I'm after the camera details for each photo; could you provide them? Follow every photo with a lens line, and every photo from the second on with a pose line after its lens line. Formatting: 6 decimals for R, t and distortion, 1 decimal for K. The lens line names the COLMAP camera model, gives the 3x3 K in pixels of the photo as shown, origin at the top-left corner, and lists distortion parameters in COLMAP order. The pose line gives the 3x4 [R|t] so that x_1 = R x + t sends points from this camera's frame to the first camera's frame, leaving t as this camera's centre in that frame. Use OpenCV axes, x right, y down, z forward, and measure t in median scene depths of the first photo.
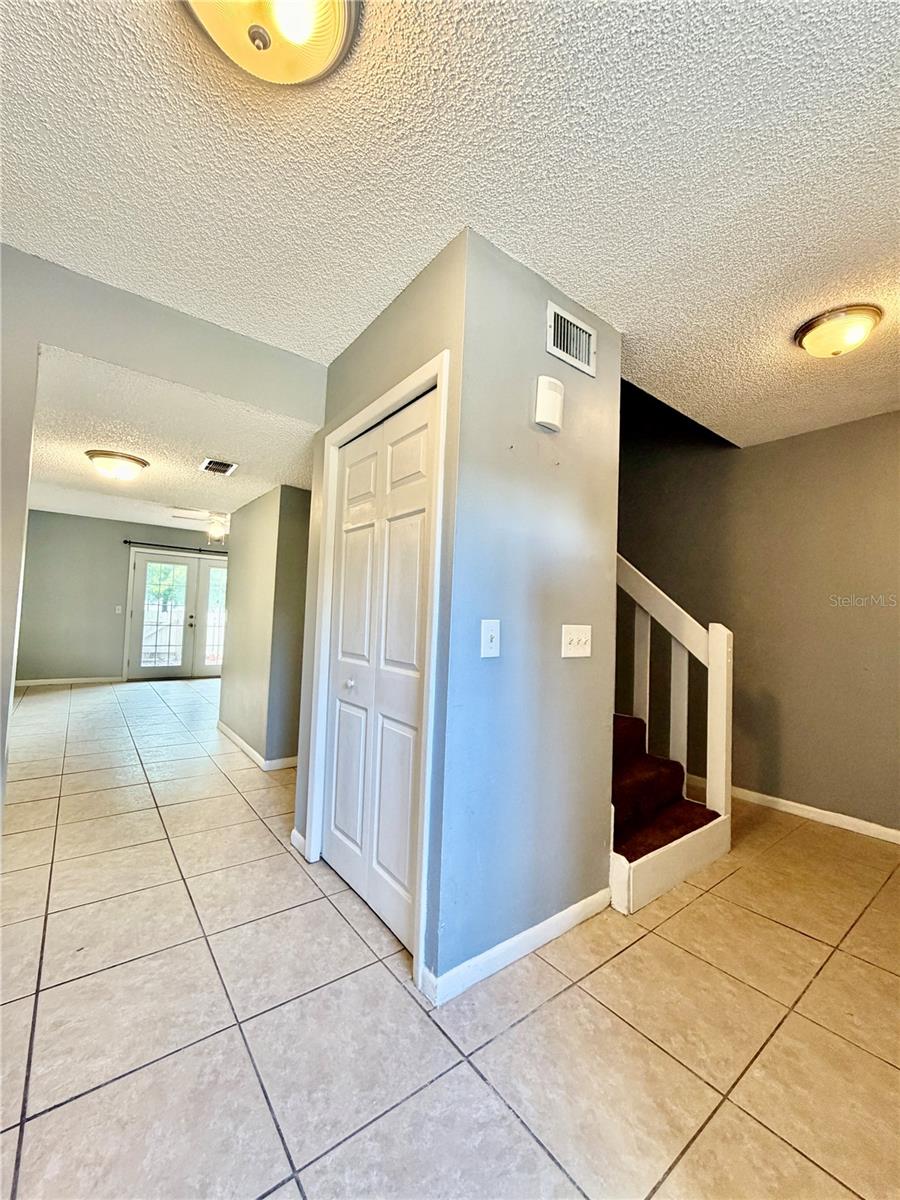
lens RADIAL K [[479.5, 0, 451.0], [0, 479.5, 597.9], [0, 0, 1]] dist [-0.001465, 0.000268]
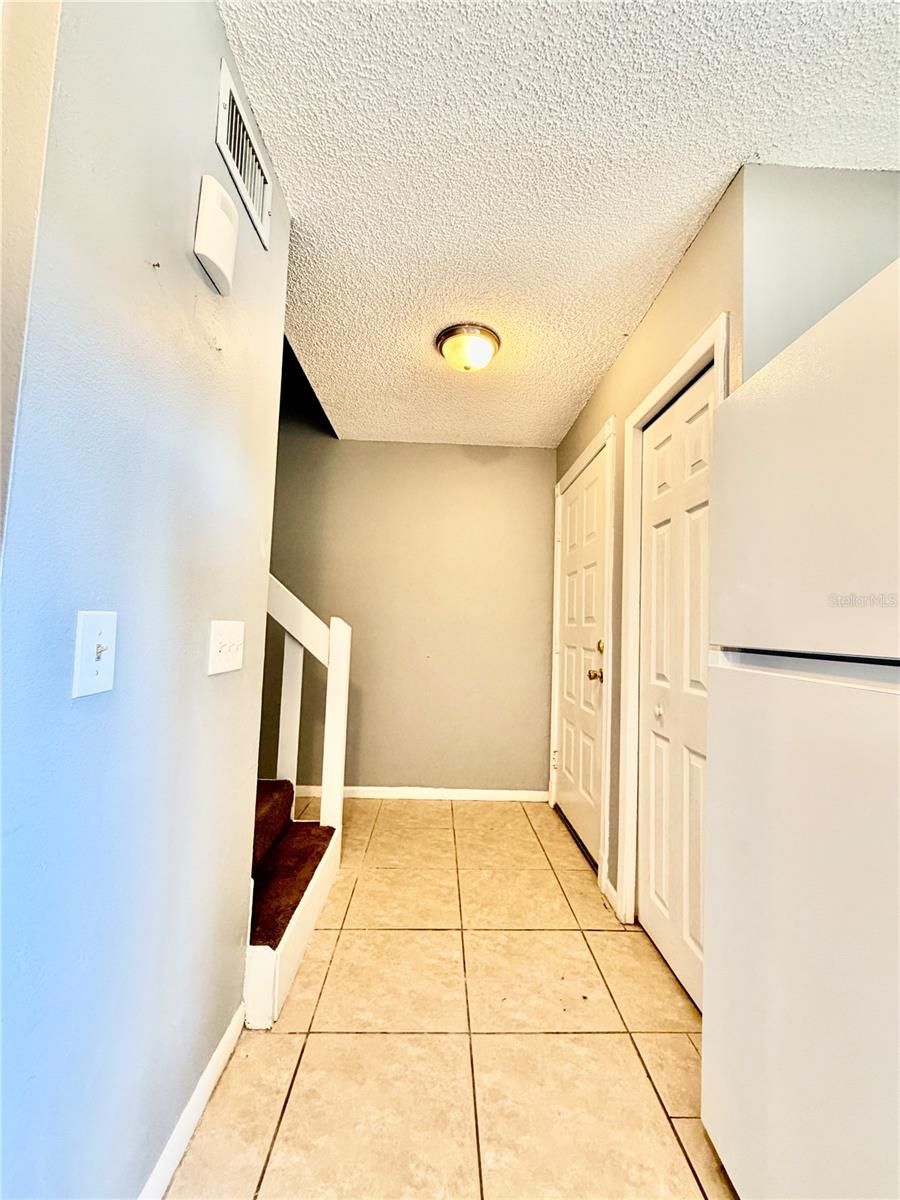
lens RADIAL K [[479.5, 0, 451.0], [0, 479.5, 597.9], [0, 0, 1]] dist [-0.001465, 0.000268]
pose [[0.591258, 0.035698, 0.805692, -0.067426], [-0.049453, 0.998745, -0.007960, 0.016257], [-0.804965, -0.035138, 0.592281, 0.370521]]
